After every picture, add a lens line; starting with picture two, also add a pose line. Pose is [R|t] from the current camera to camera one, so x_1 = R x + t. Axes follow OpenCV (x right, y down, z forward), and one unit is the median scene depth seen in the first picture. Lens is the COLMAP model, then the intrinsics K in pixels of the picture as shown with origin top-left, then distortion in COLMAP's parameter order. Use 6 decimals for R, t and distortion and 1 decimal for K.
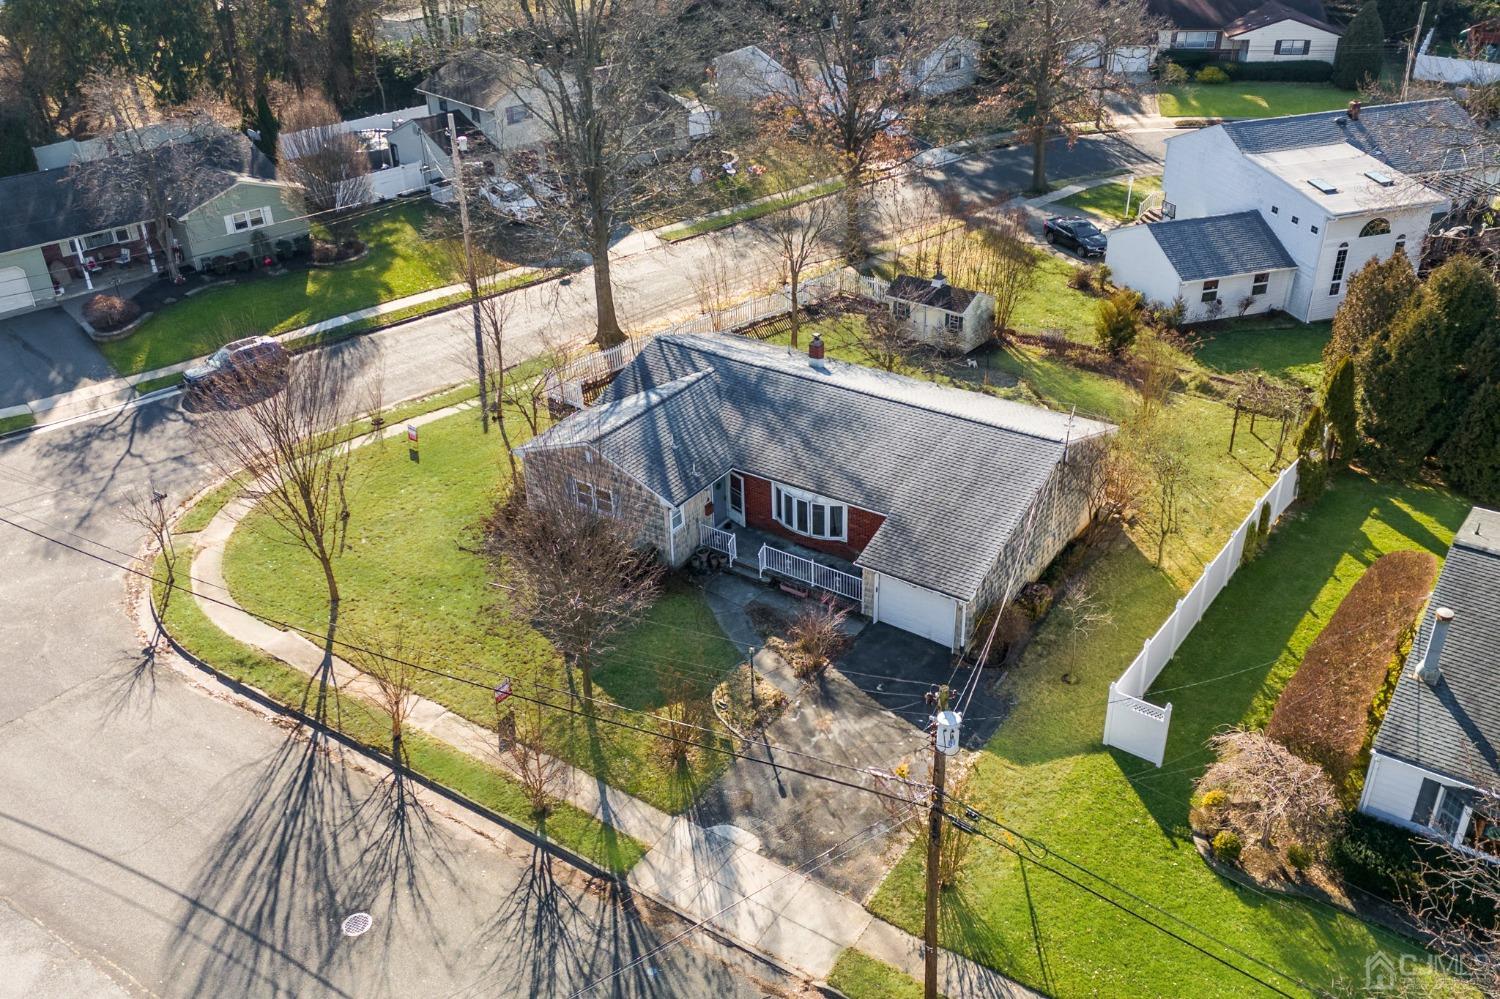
lens RADIAL K [[1295.2, 0, 754.2], [0, 1295.2, 494.1], [0, 0, 1]] dist [0.064448, -0.053784]
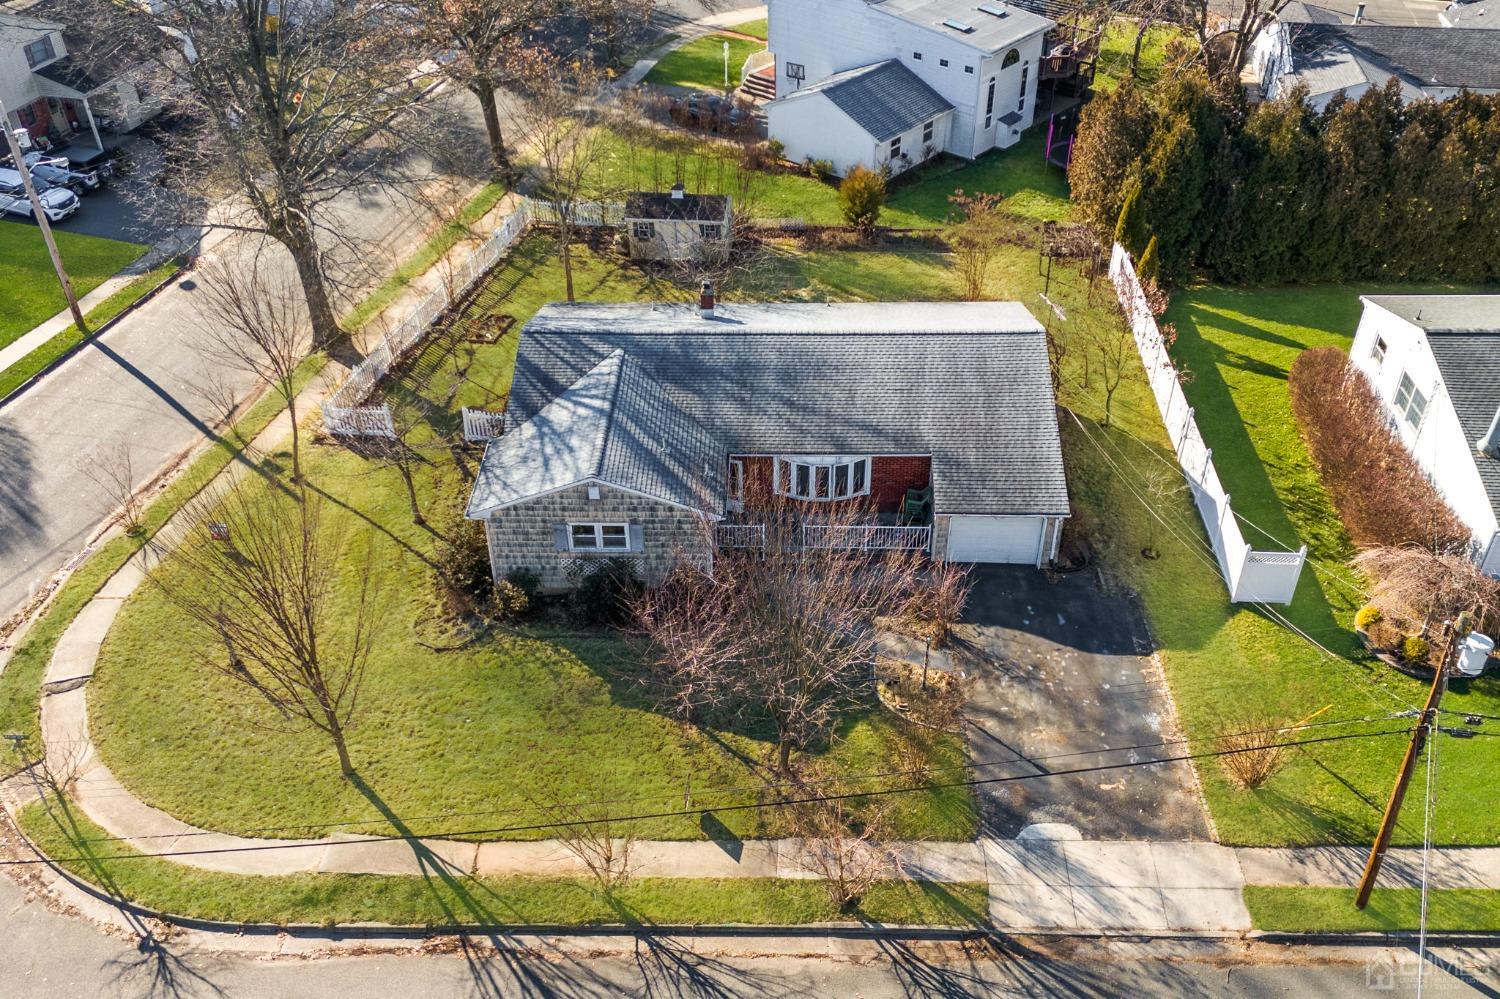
lens RADIAL K [[1295.2, 0, 750.5], [0, 1295.2, 503.3], [0, 0, 1]] dist [0.064448, -0.053784]
pose [[0.839132, -0.313058, 0.444805, -0.470133], [0.262384, 0.949304, 0.173136, -0.158619], [-0.476457, -0.028574, 0.878733, 0.246683]]
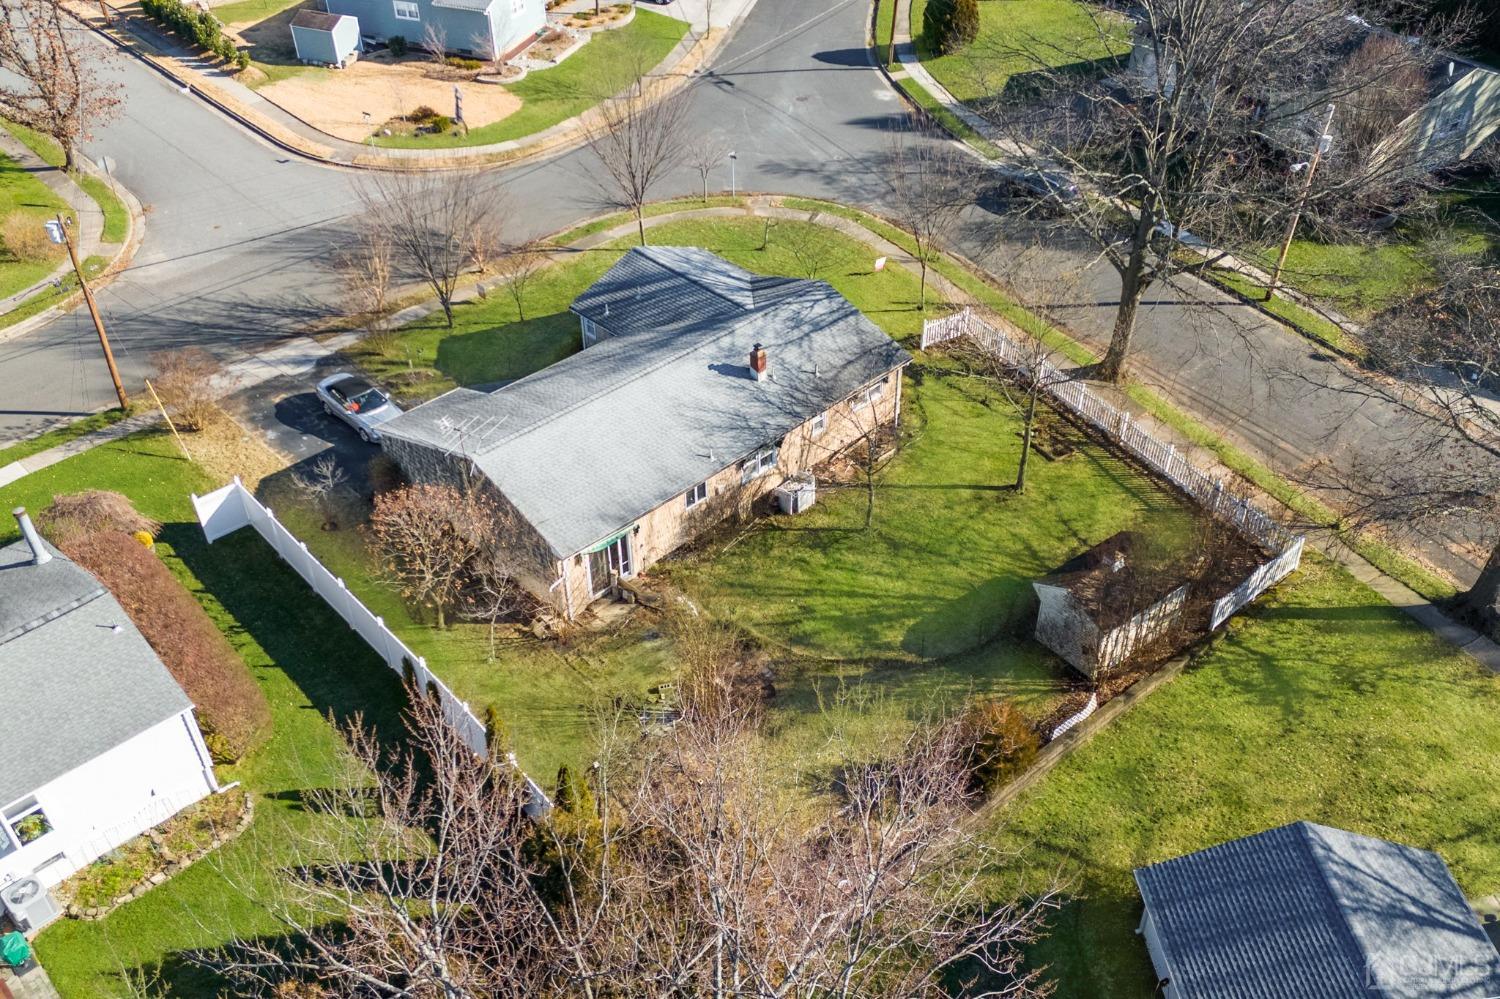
lens RADIAL K [[1295.2, 0, 752.0], [0, 1295.2, 496.6], [0, 0, 1]] dist [0.064448, -0.053784]
pose [[-0.199119, 0.621956, -0.757313, 1.073253], [-0.474248, 0.615111, 0.629863, -0.831033], [0.857578, 0.484572, 0.172481, 1.121476]]
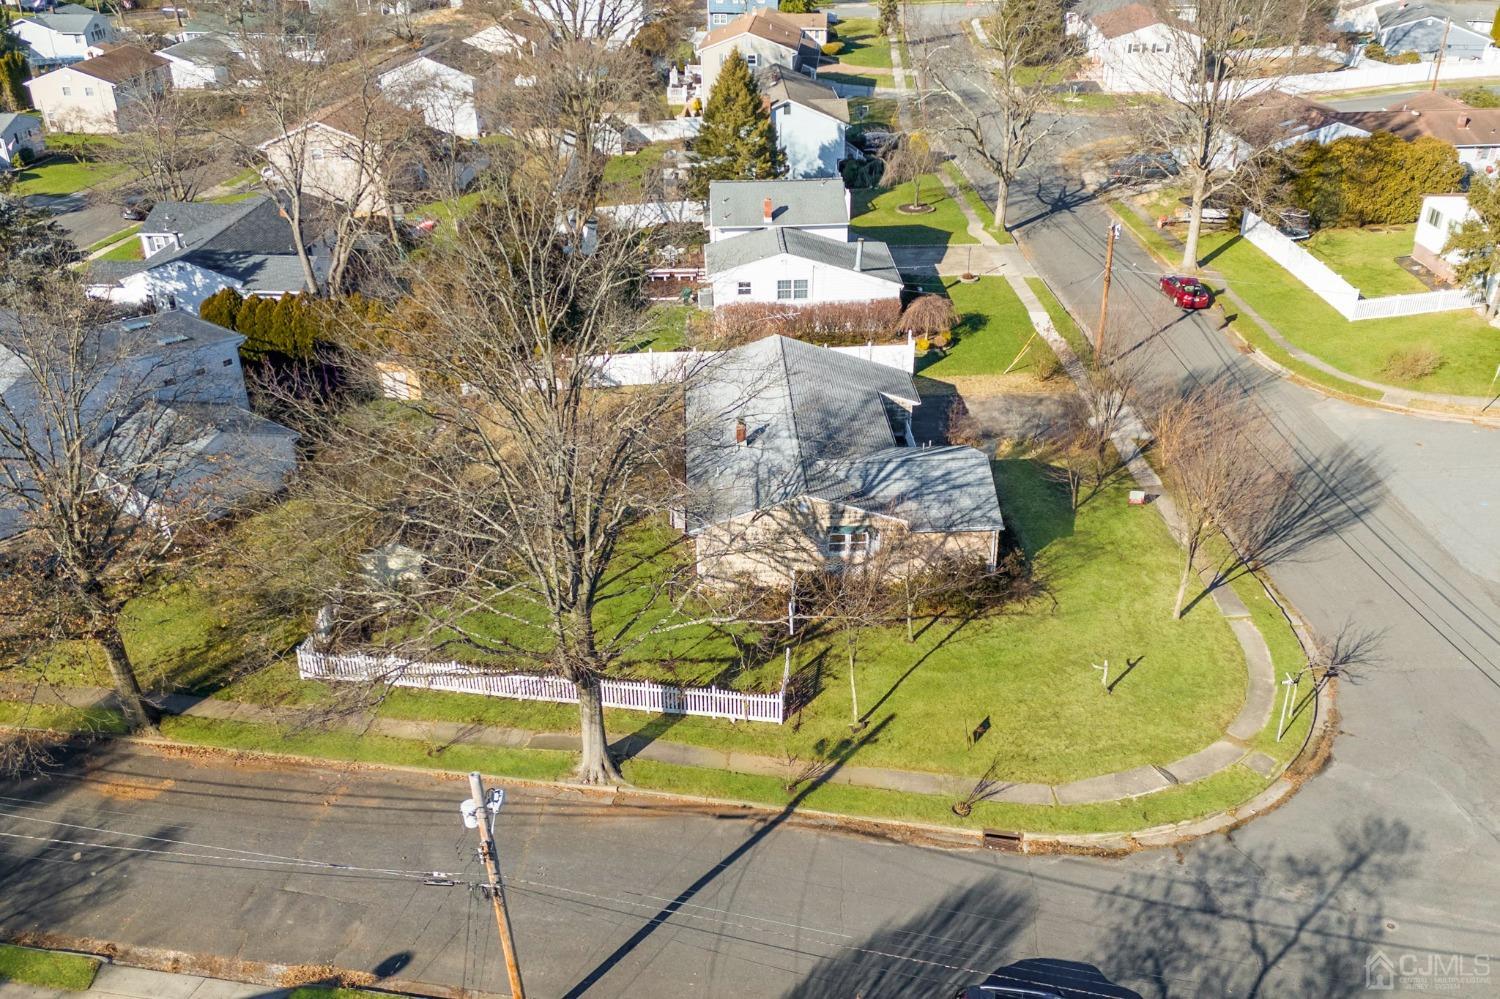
lens RADIAL K [[1295.2, 0, 747.9], [0, 1295.2, 502.2], [0, 0, 1]] dist [0.064448, -0.053784]
pose [[-0.602751, -0.359019, 0.712599, -1.012018], [0.421971, 0.614543, 0.666541, -1.064753], [-0.677223, 0.702454, -0.218921, 1.642893]]
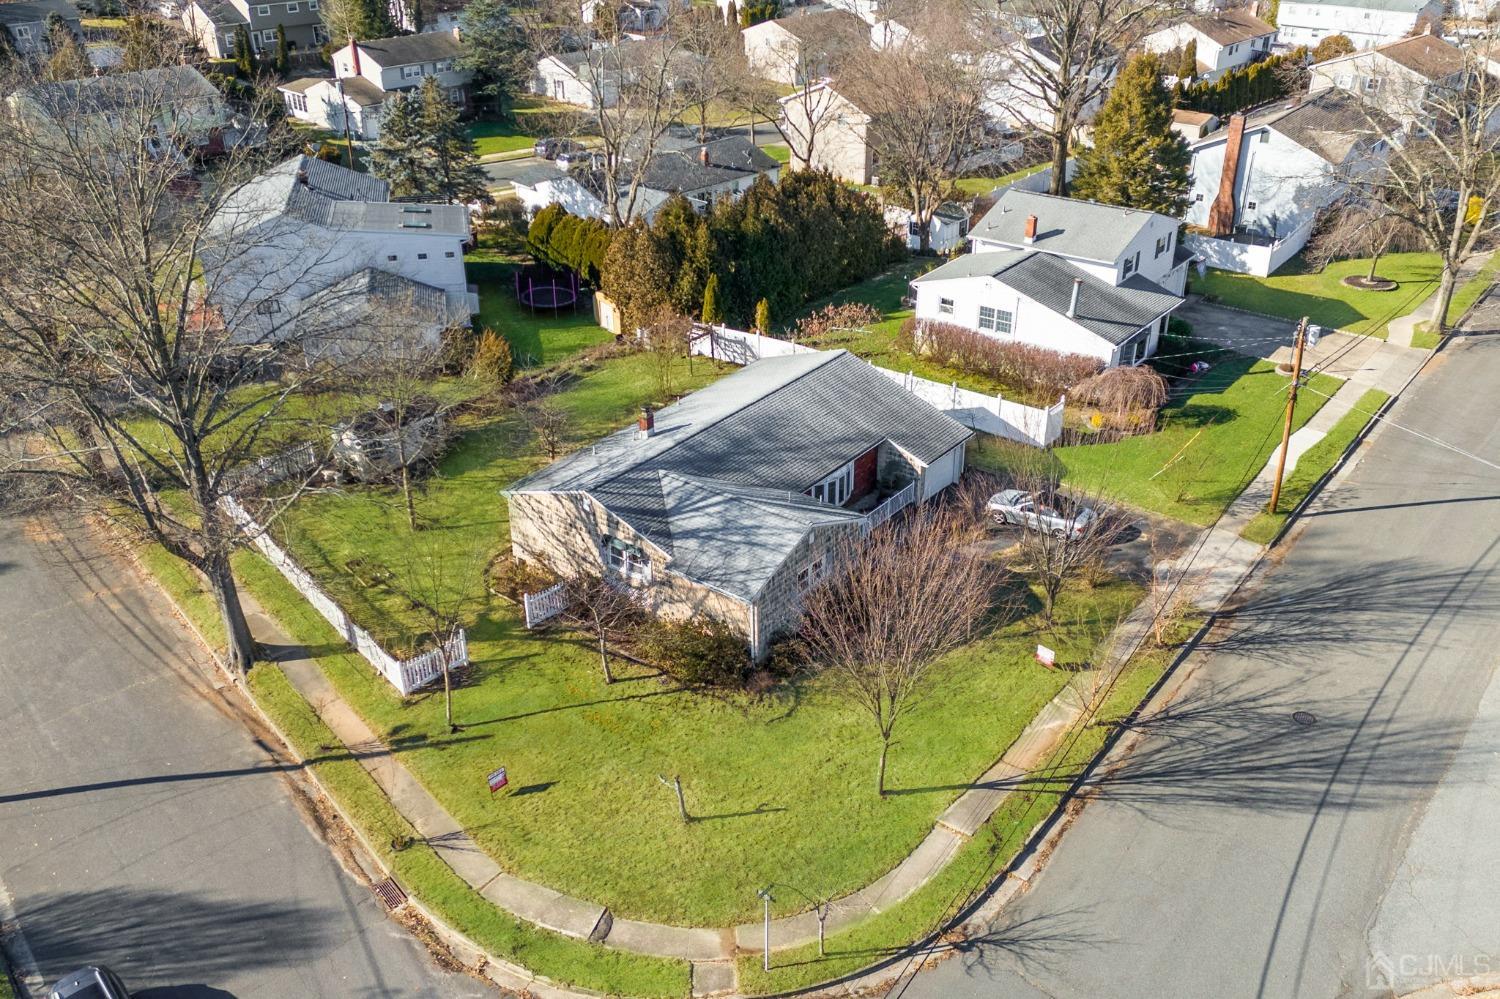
lens RADIAL K [[1295.2, 0, 752.3], [0, 1295.2, 503.0], [0, 0, 1]] dist [0.064448, -0.053784]
pose [[0.058597, -0.454923, 0.888601, -1.179235], [0.507696, 0.780001, 0.365846, -0.515668], [-0.859541, 0.429702, 0.276669, 0.836980]]
